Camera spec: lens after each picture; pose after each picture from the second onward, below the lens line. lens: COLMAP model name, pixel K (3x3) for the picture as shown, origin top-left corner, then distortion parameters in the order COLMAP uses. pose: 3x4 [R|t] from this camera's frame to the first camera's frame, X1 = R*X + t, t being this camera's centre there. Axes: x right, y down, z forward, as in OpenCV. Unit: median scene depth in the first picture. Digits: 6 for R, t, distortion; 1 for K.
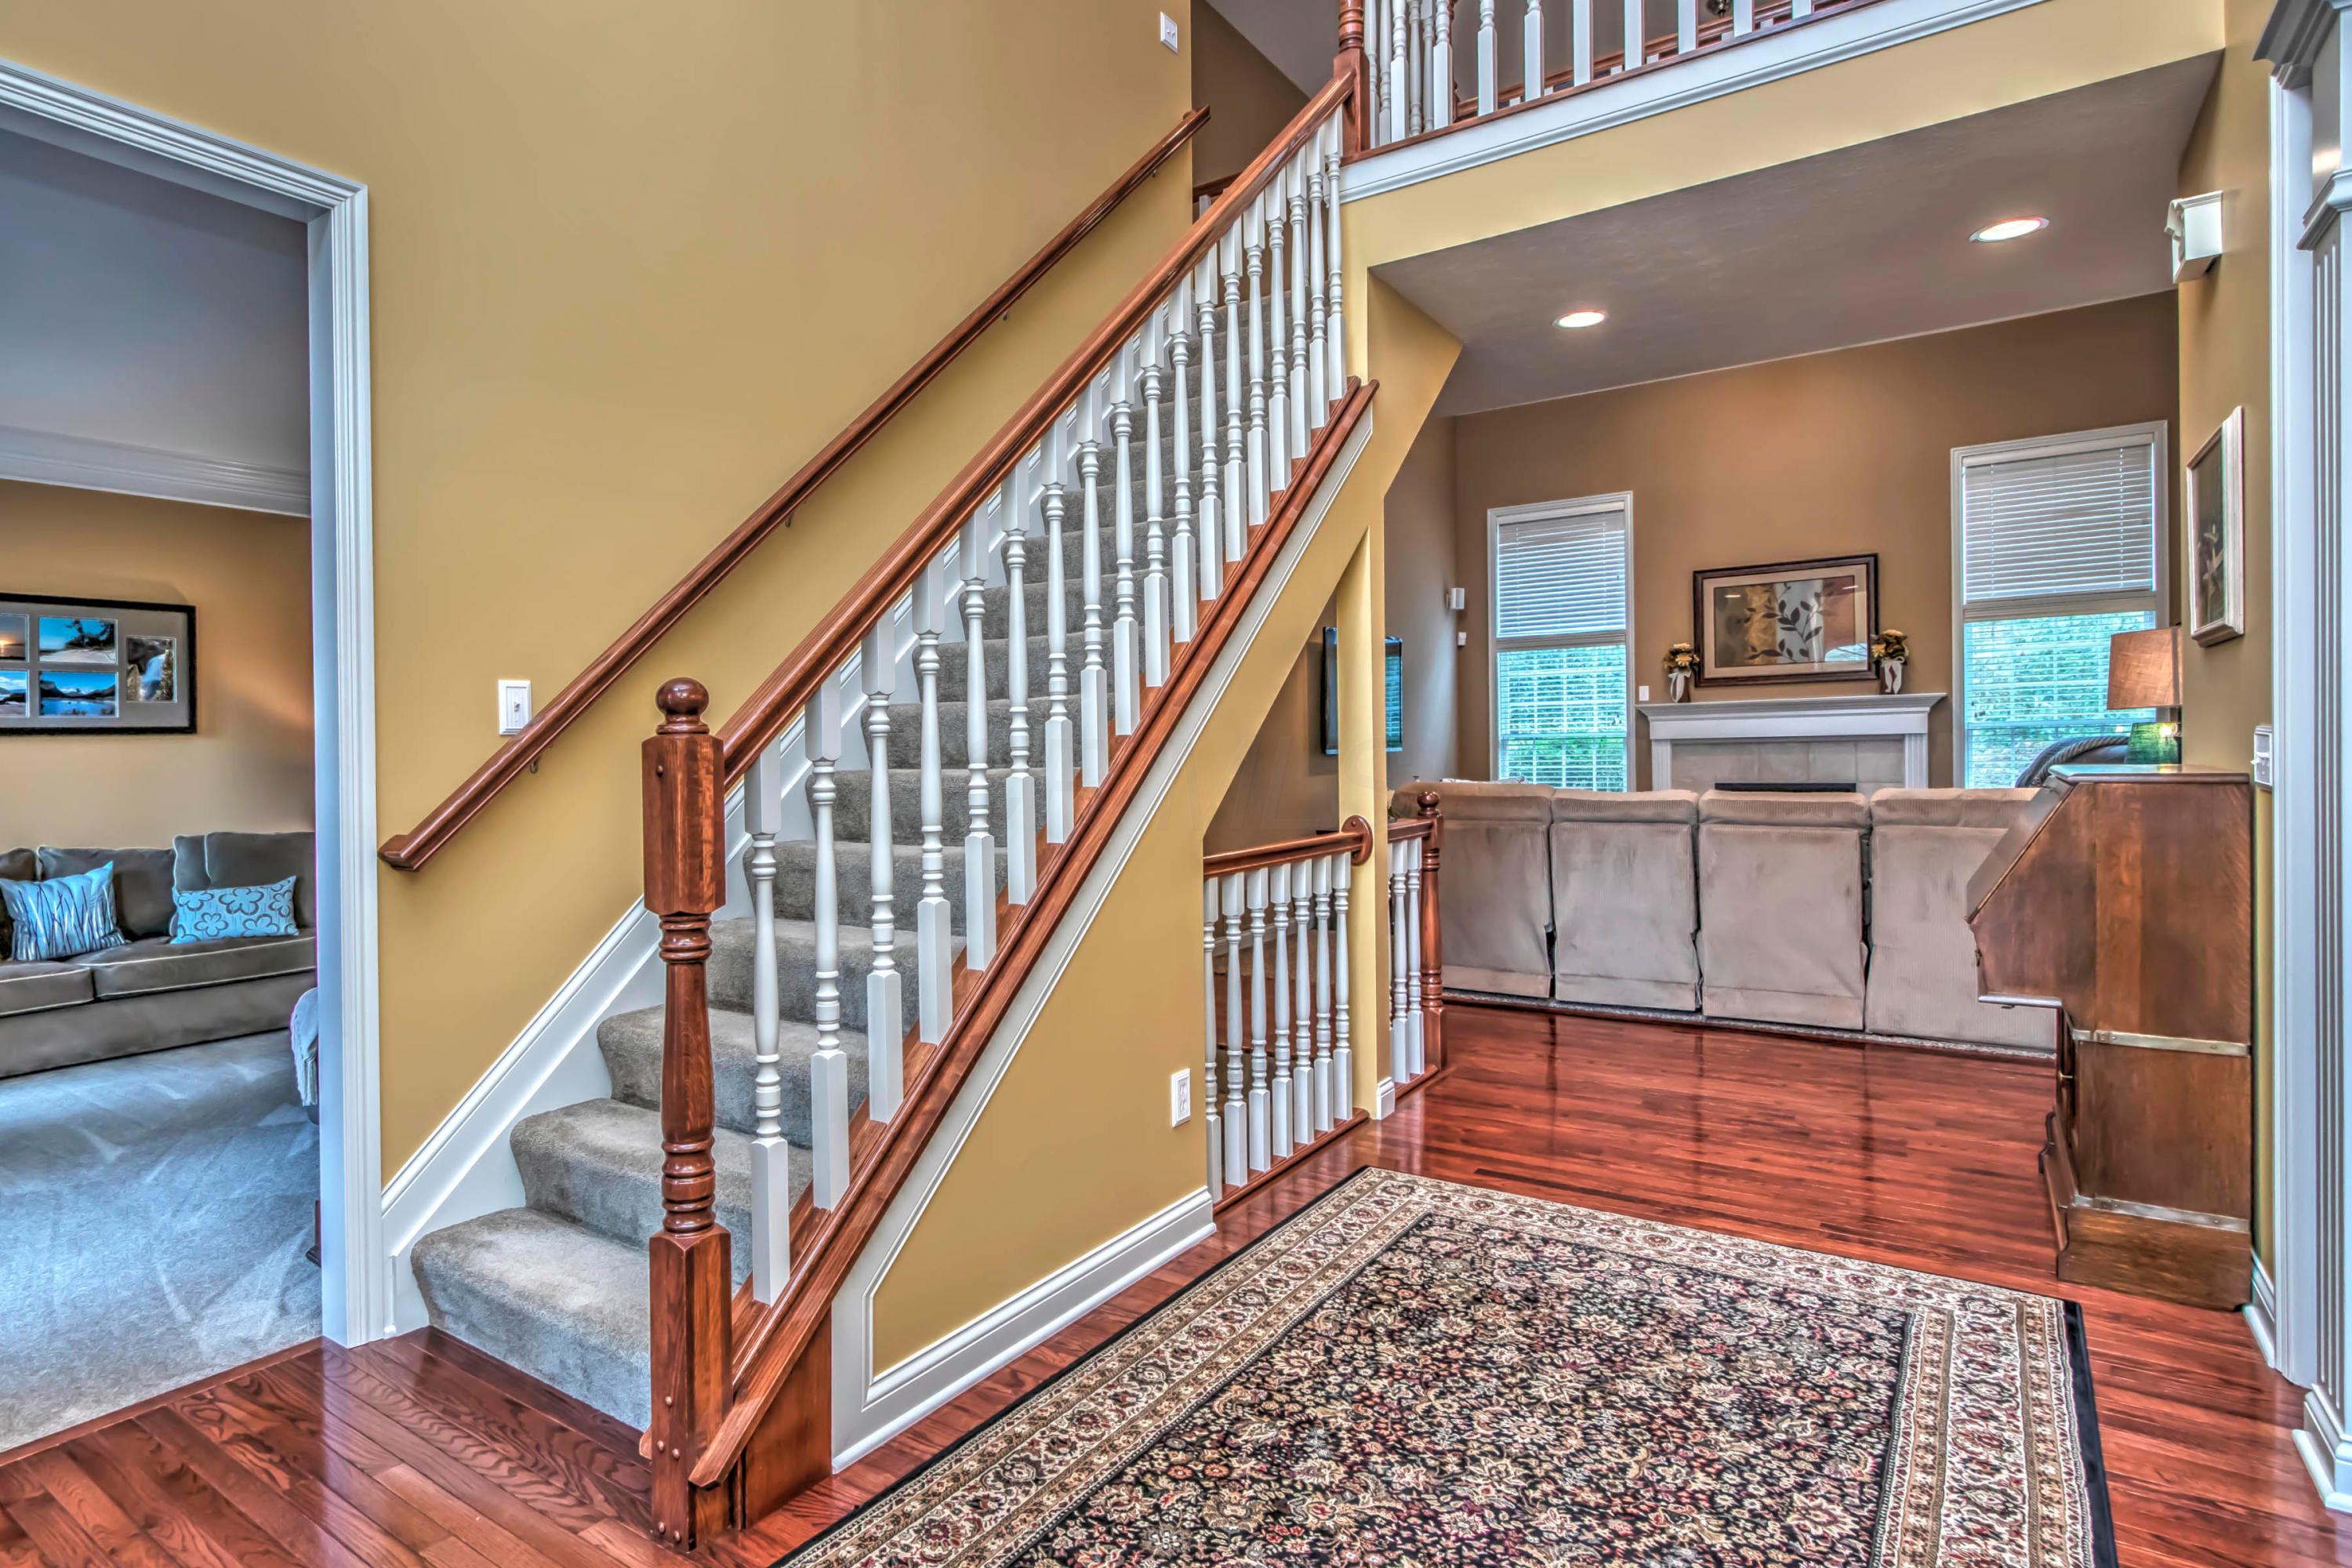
lens RADIAL K [[1199.1, 0, 1176.4], [0, 1199.1, 768.5], [0, 0, 1]] dist [0.000348, 0.000089]
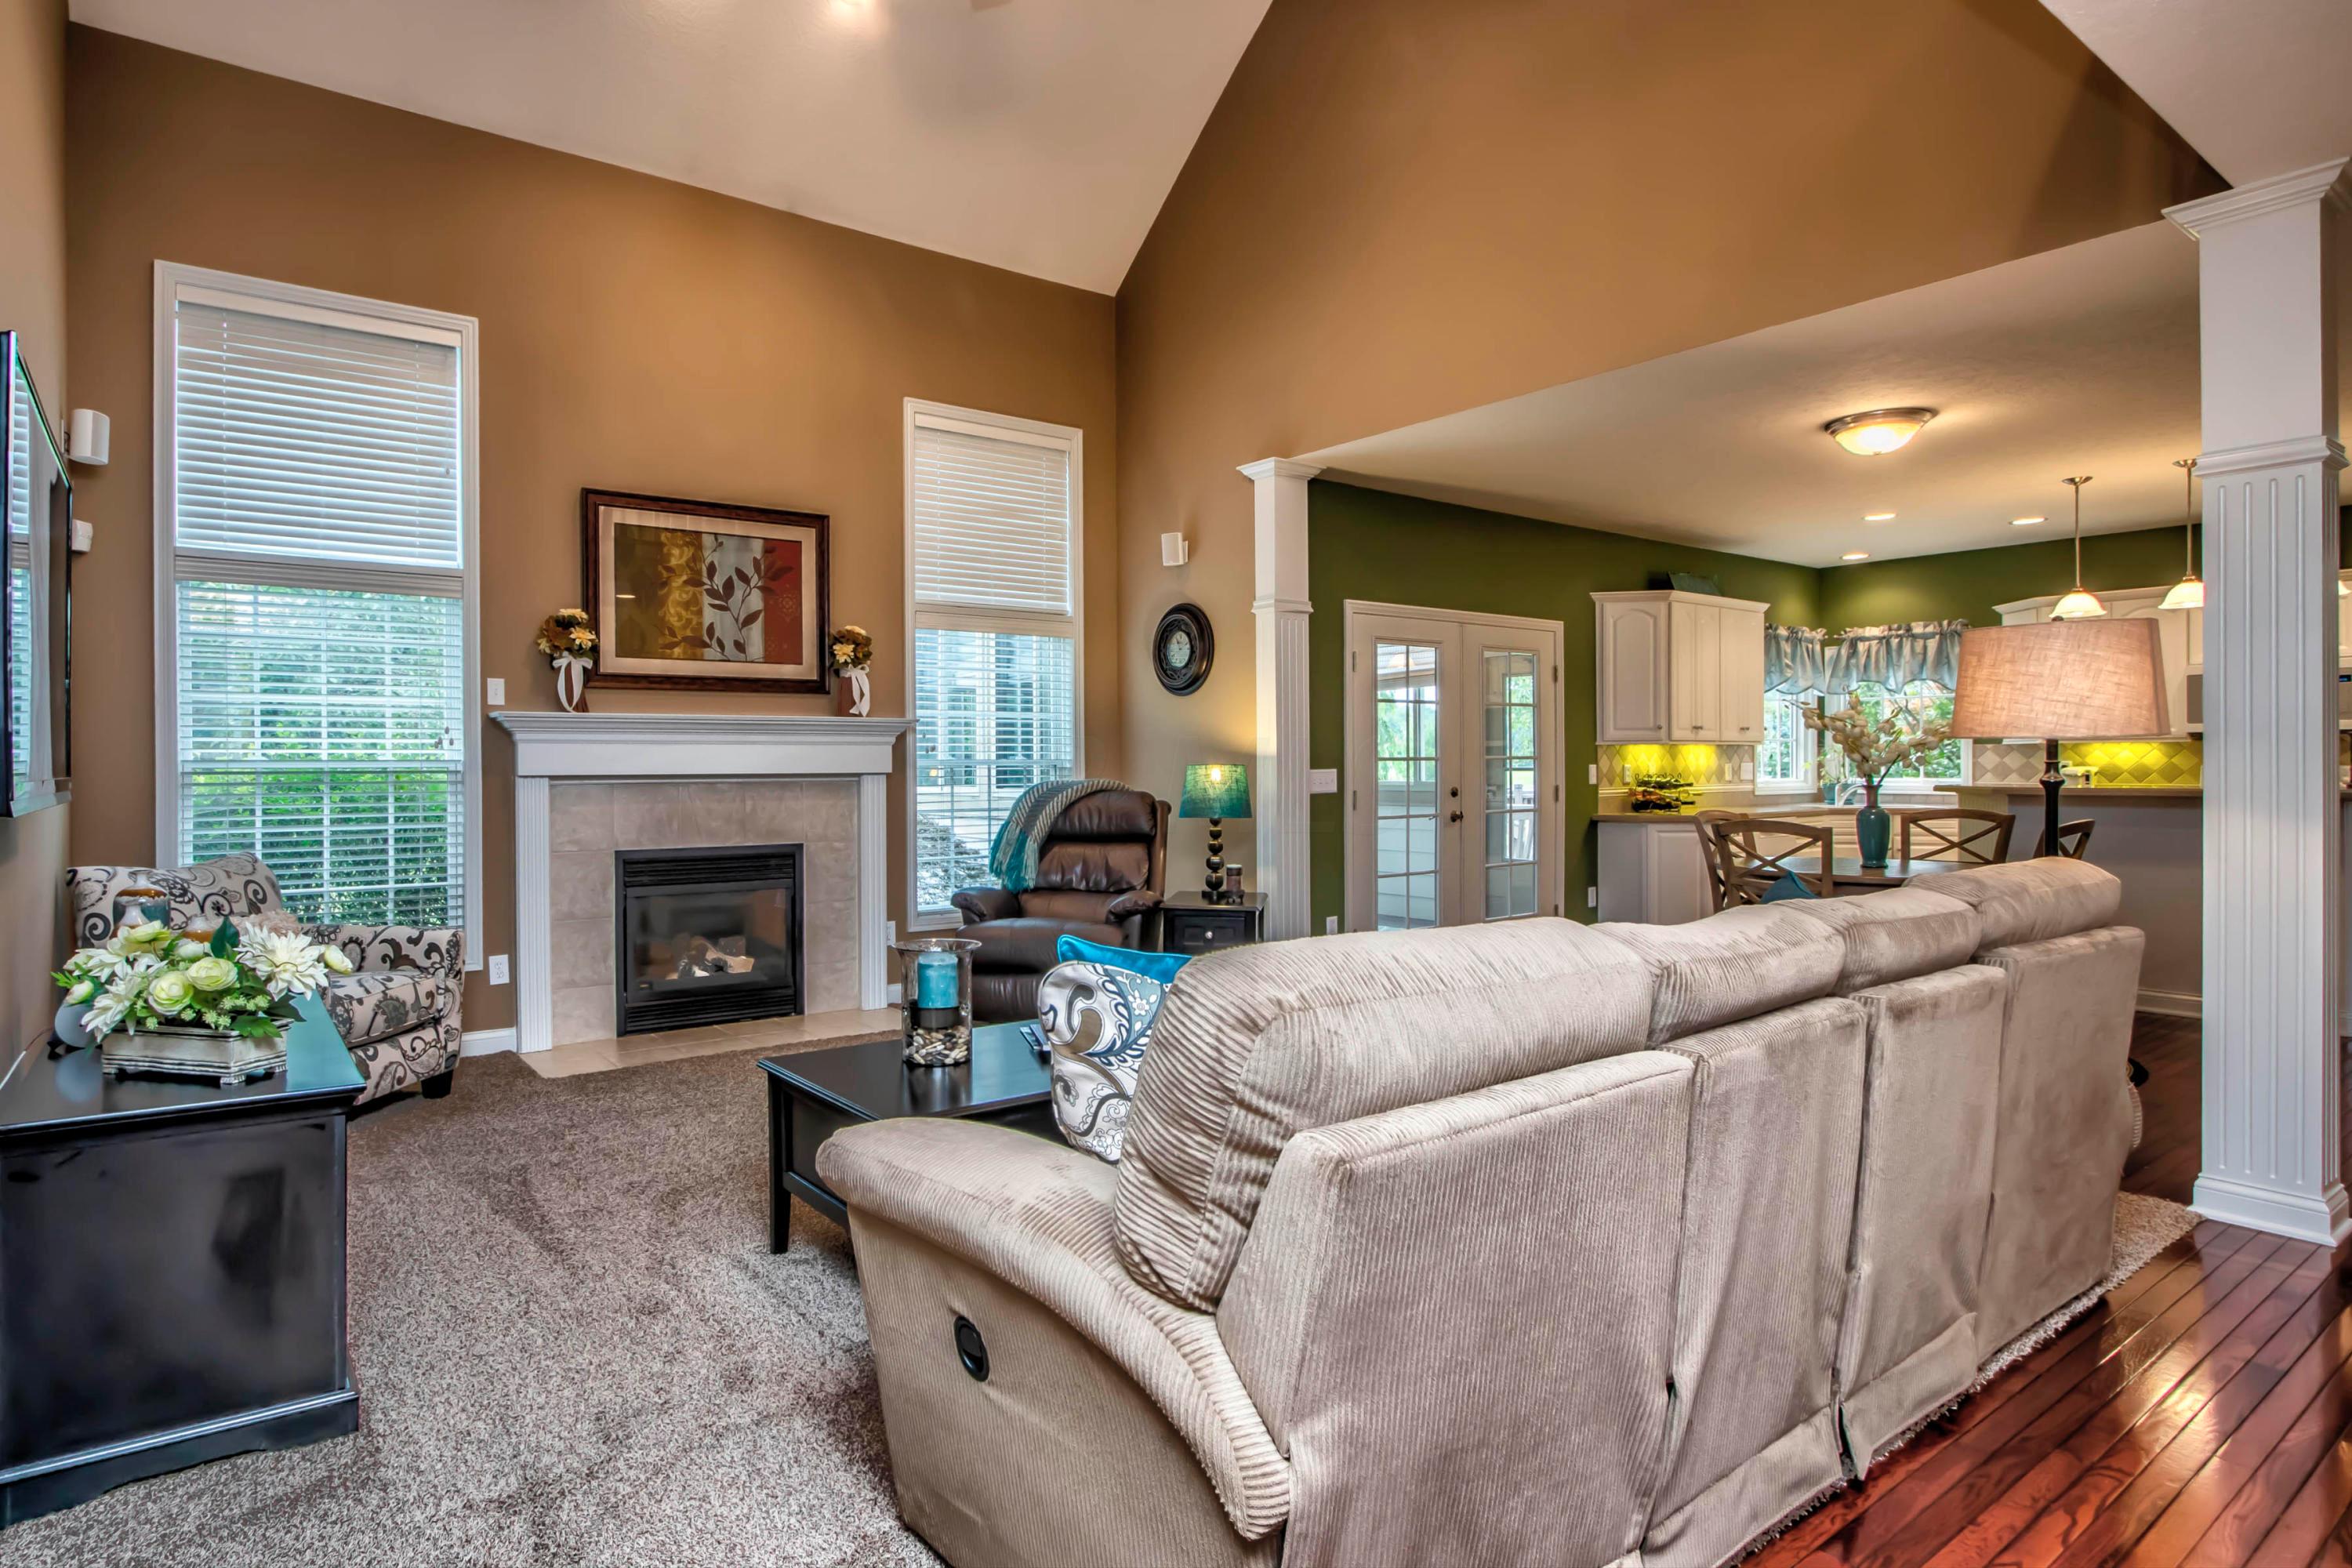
lens RADIAL K [[1330.1, 0, 1175.1], [0, 1330.1, 784.6], [0, 0, 1]] dist [-0.018756, -0.001326]
pose [[0.331938, 0.001057, 0.943301, -0.083977], [0.006244, 0.999975, -0.003318, -0.016251], [-0.943281, 0.006992, 0.331923, 0.522363]]
